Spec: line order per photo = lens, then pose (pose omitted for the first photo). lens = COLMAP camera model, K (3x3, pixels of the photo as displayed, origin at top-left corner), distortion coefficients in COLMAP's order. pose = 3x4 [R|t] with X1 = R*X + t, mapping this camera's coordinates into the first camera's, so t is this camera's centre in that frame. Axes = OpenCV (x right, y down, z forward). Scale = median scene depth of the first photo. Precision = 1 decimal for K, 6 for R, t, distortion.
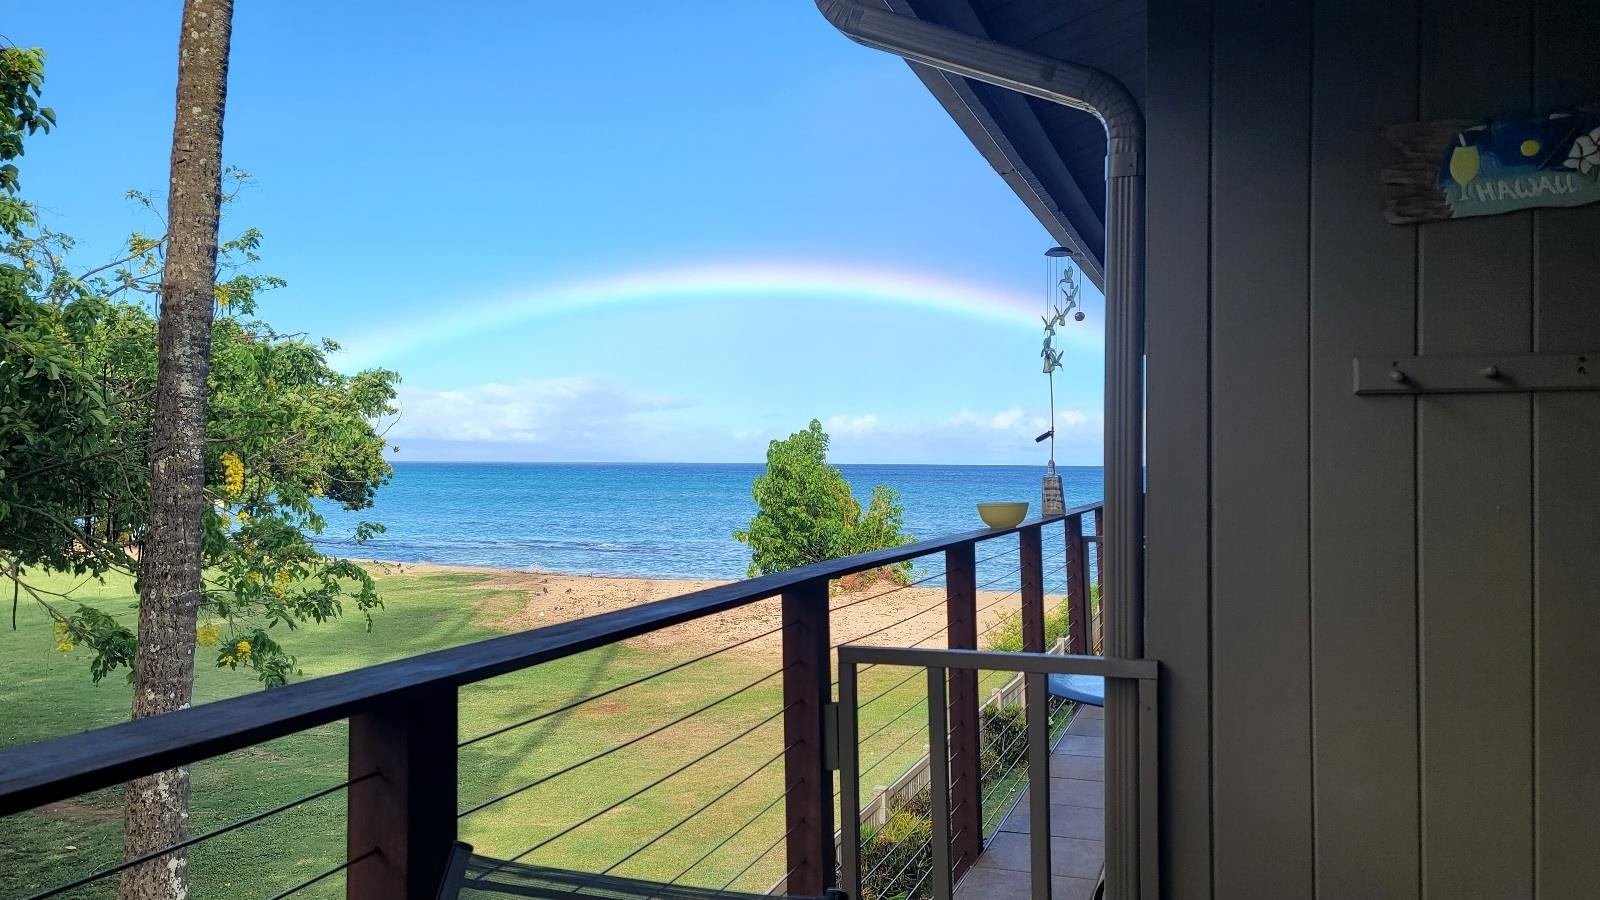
lens RADIAL K [[1157.5, 0, 799.2], [0, 1157.5, 443.4], [0, 0, 1]] dist [0.083773, -0.065384]
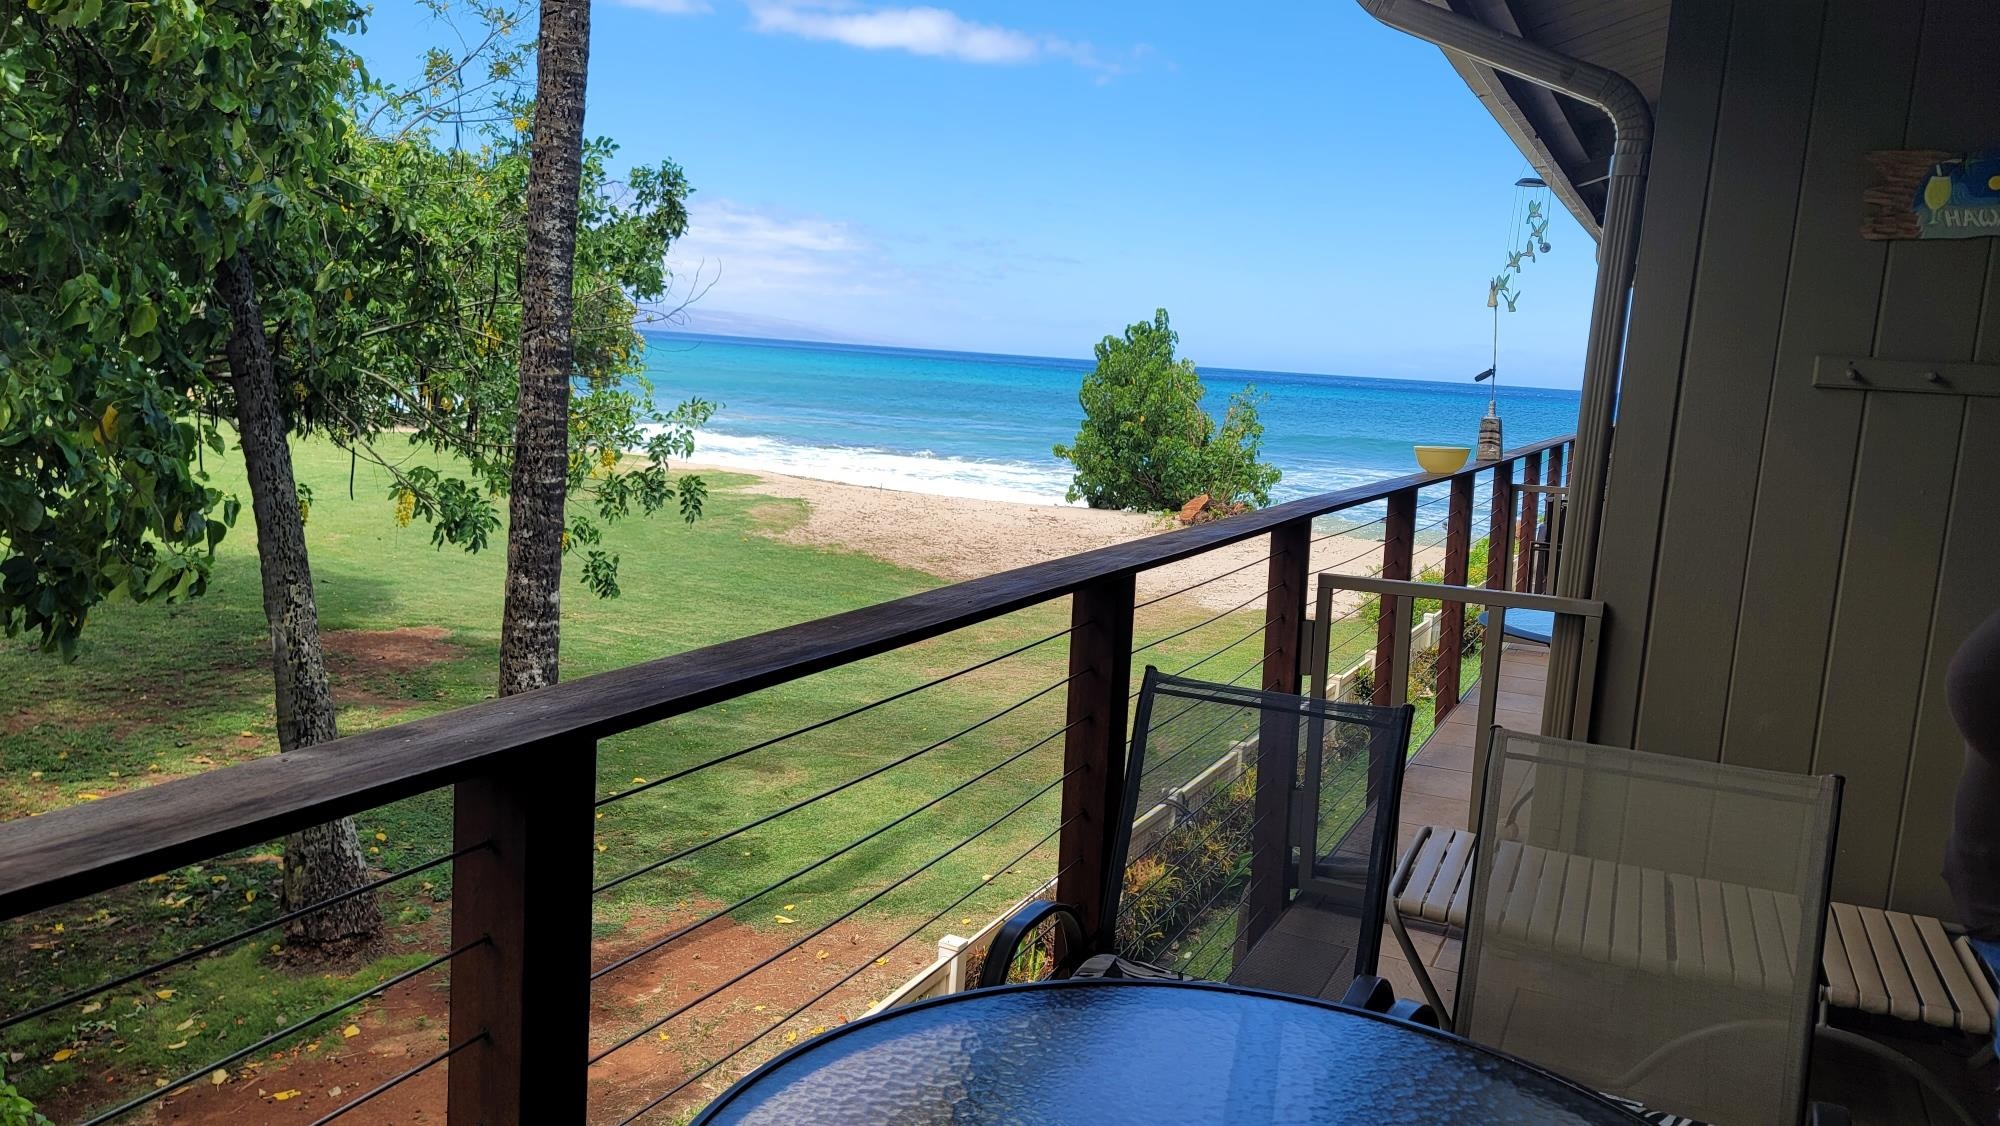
lens RADIAL K [[1446.9, 0, 999.0], [0, 1446.9, 554.8], [0, 0, 1]] dist [0.083773, -0.065384]
pose [[0.994921, 0.069024, -0.073266, -0.174238], [-0.057186, 0.986585, 0.152904, -0.046222], [0.082837, -0.147938, 0.985521, -0.444042]]
